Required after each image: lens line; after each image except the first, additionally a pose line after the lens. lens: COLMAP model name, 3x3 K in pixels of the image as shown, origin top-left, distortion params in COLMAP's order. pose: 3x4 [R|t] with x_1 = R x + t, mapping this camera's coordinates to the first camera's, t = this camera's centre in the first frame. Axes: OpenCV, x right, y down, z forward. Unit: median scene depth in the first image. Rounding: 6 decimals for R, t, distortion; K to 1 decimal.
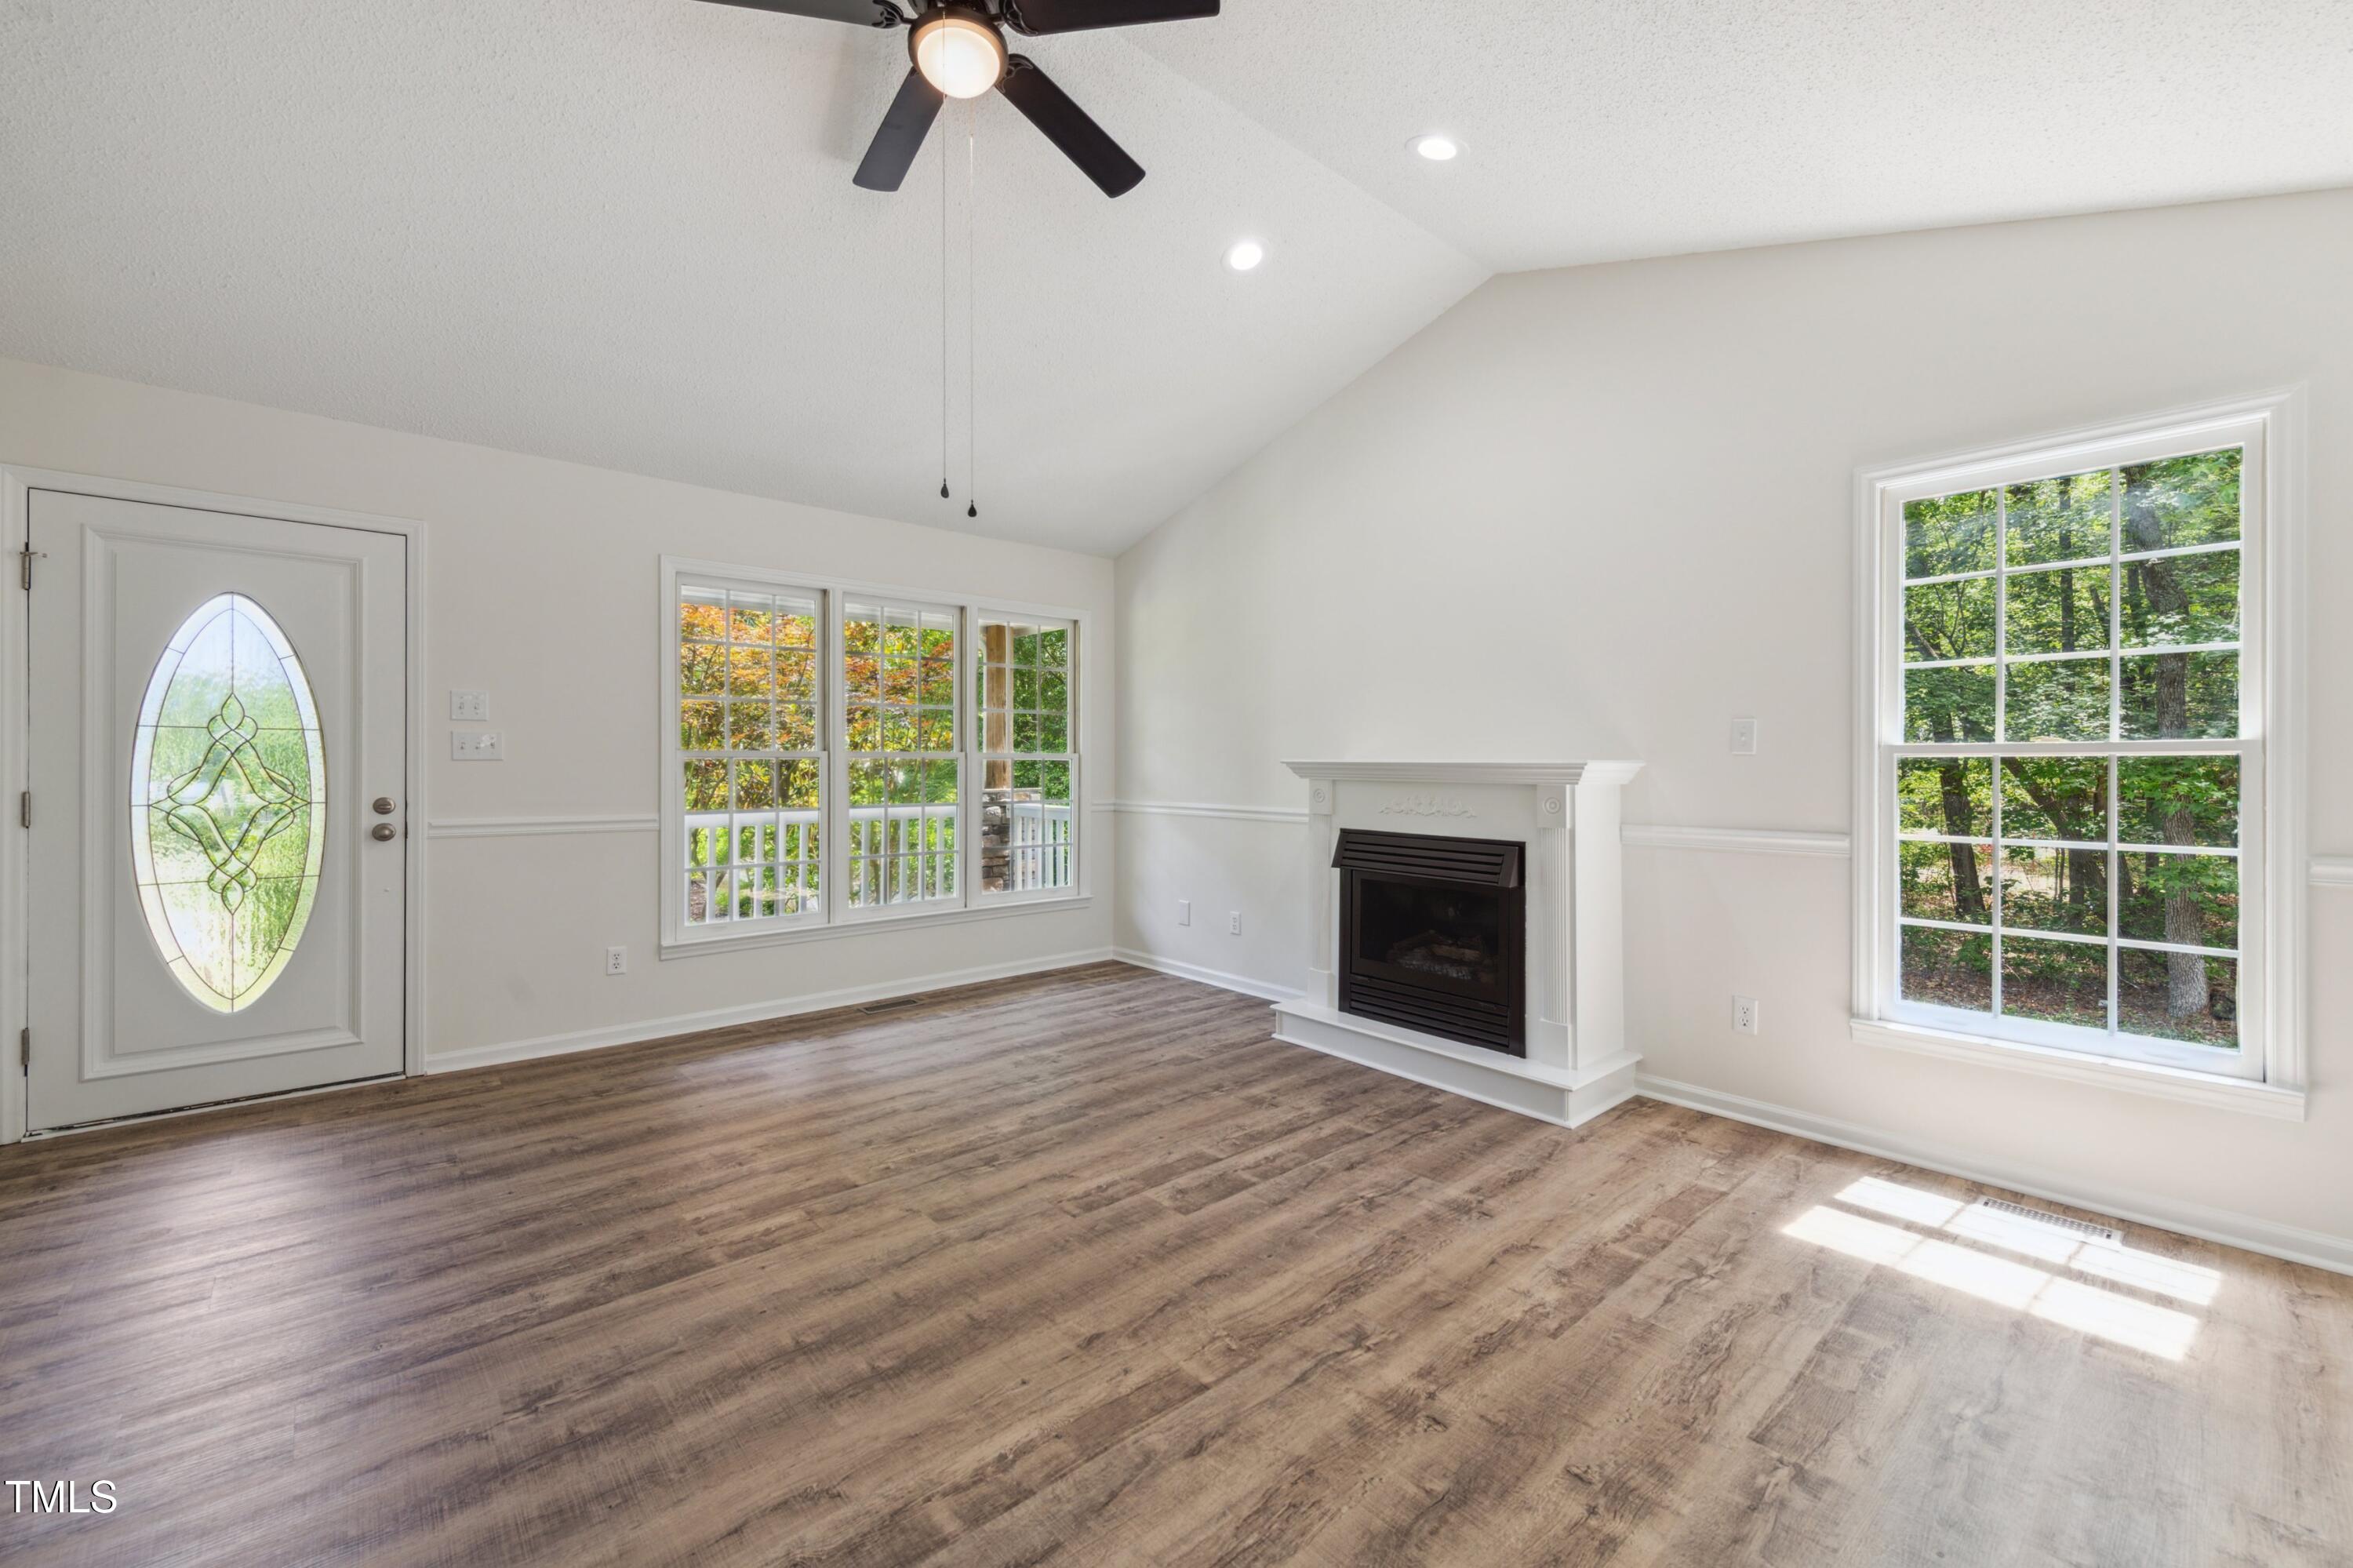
lens RADIAL K [[967.8, 0, 1185.6], [0, 967.8, 765.7], [0, 0, 1]] dist [0.009636, -0.000392]
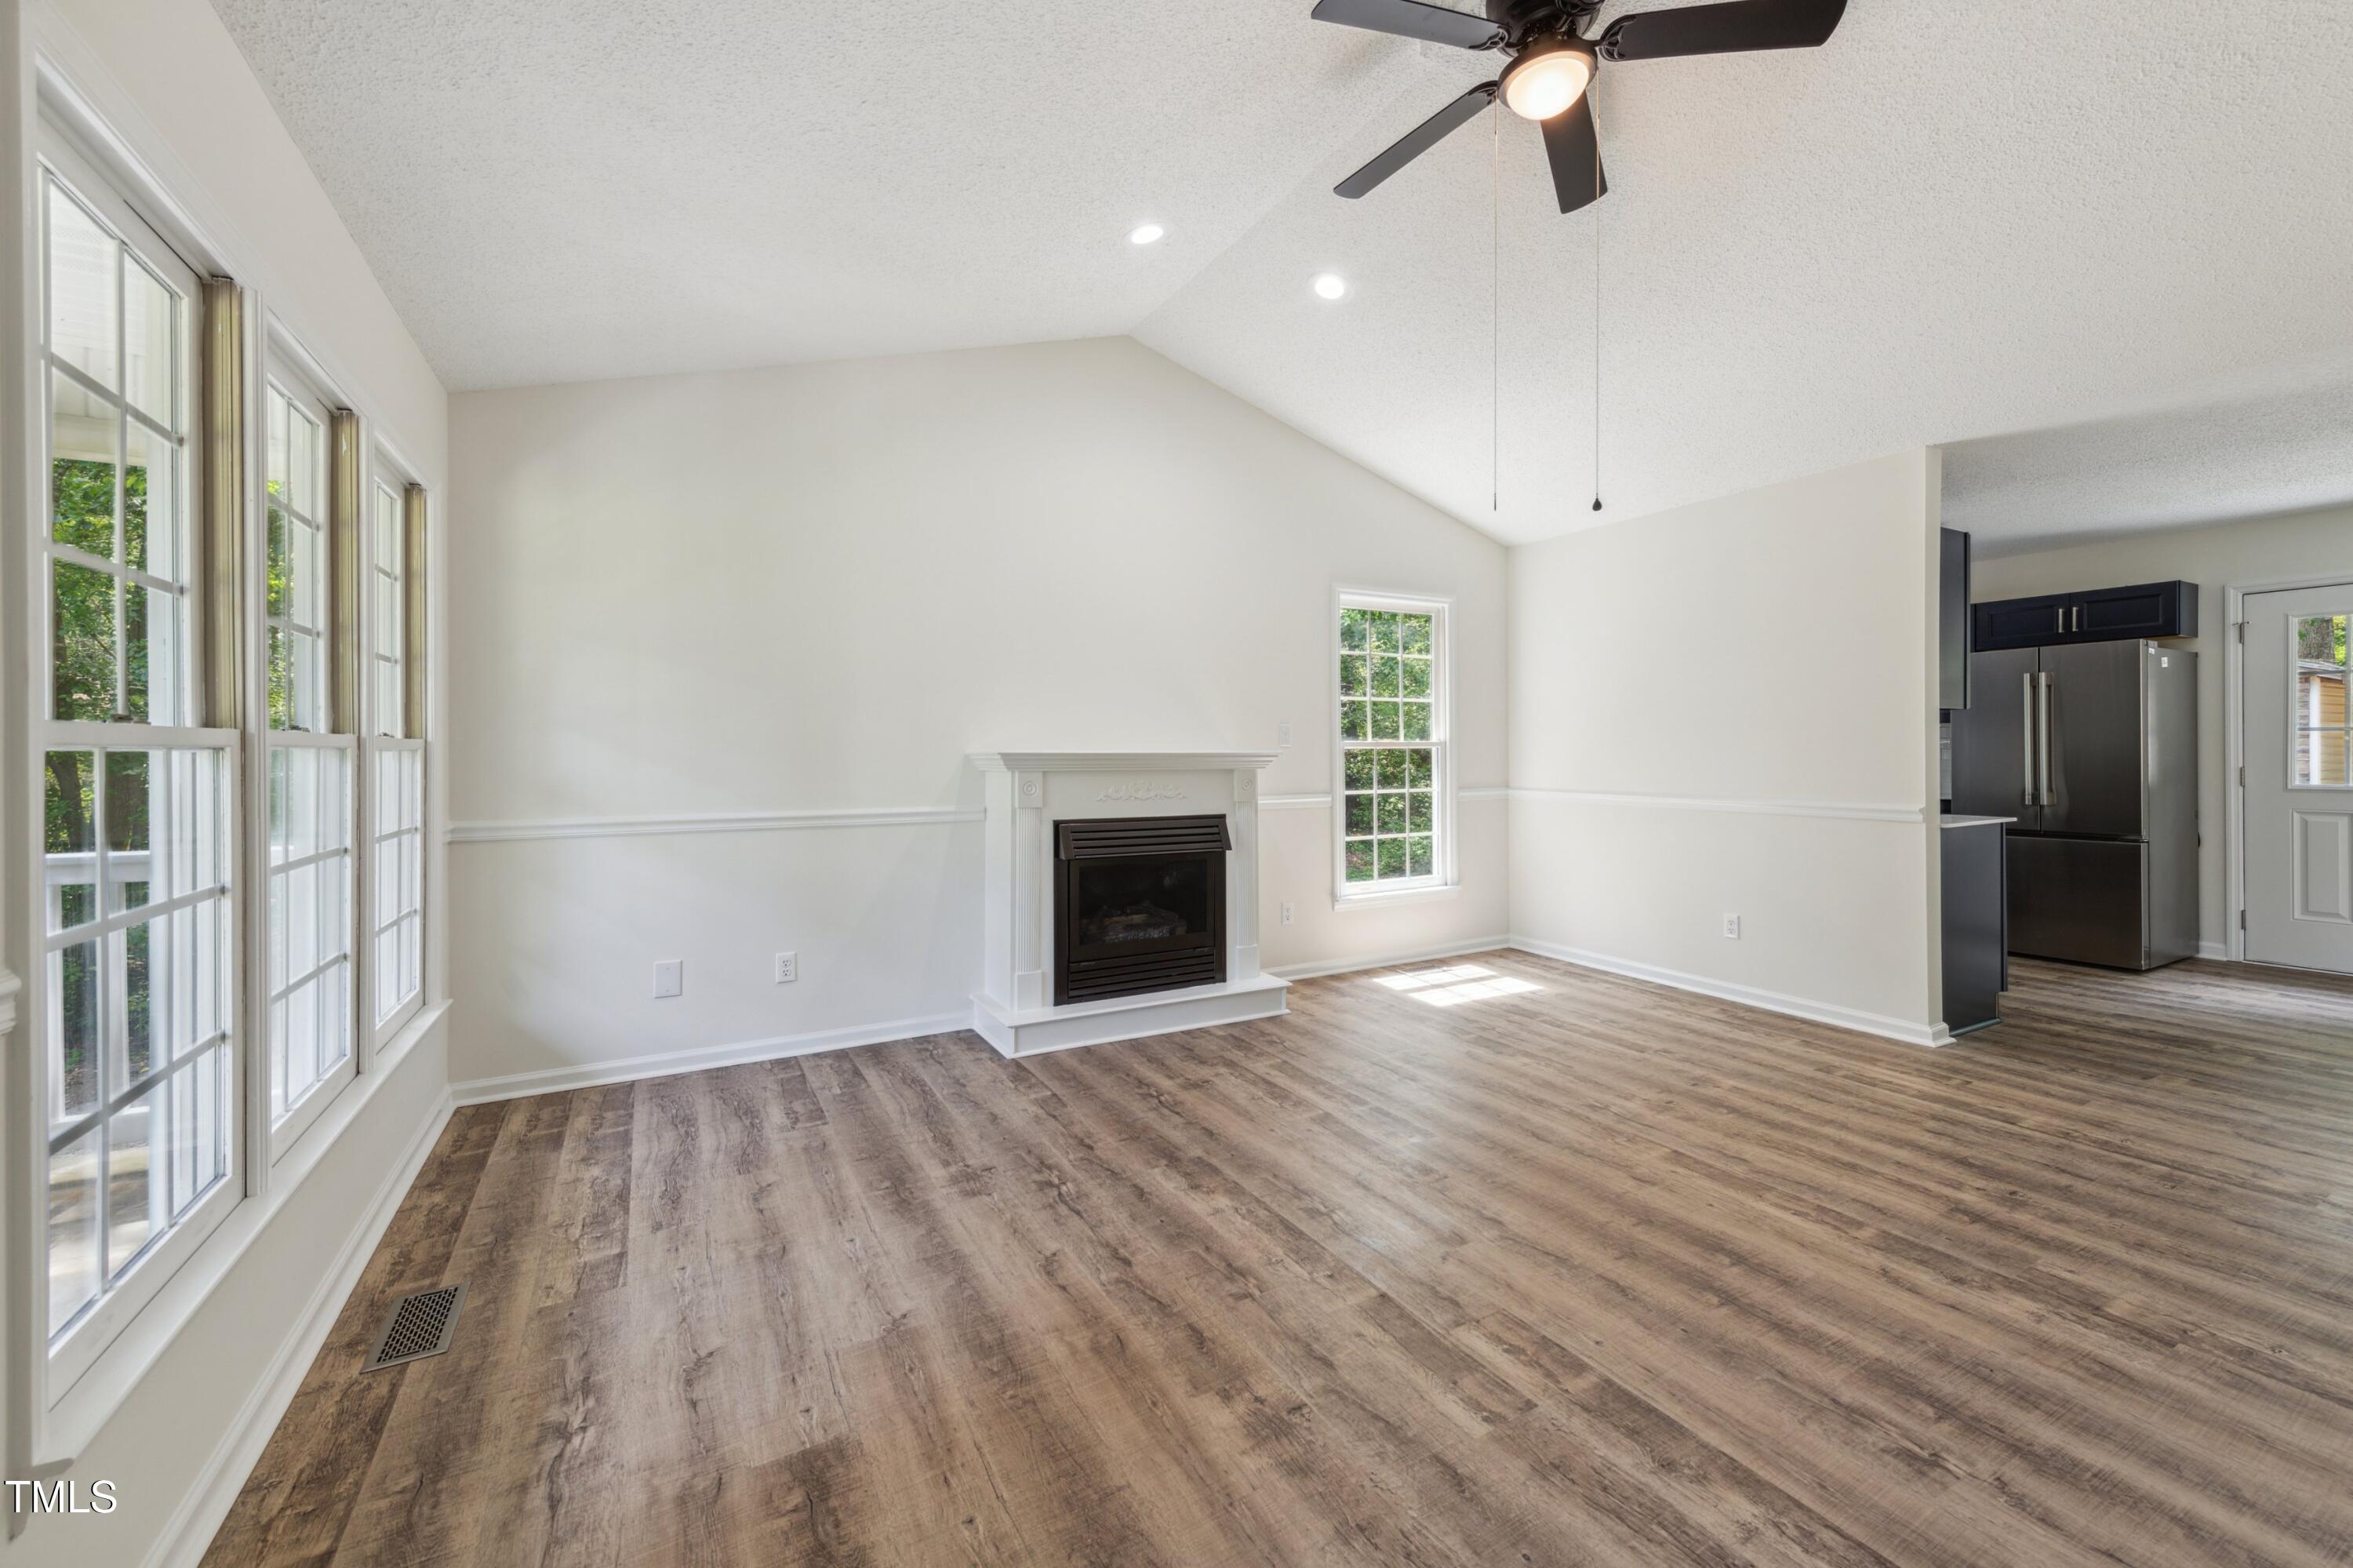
lens RADIAL K [[948.4, 0, 1189.3], [0, 948.4, 757.3], [0, 0, 1]] dist [0.014217, -0.000662]
pose [[0.201871, -0.009463, 0.979366, -0.978978], [0.006042, 0.999946, 0.008417, -0.008898], [-0.979394, 0.004218, 0.201917, 0.867619]]
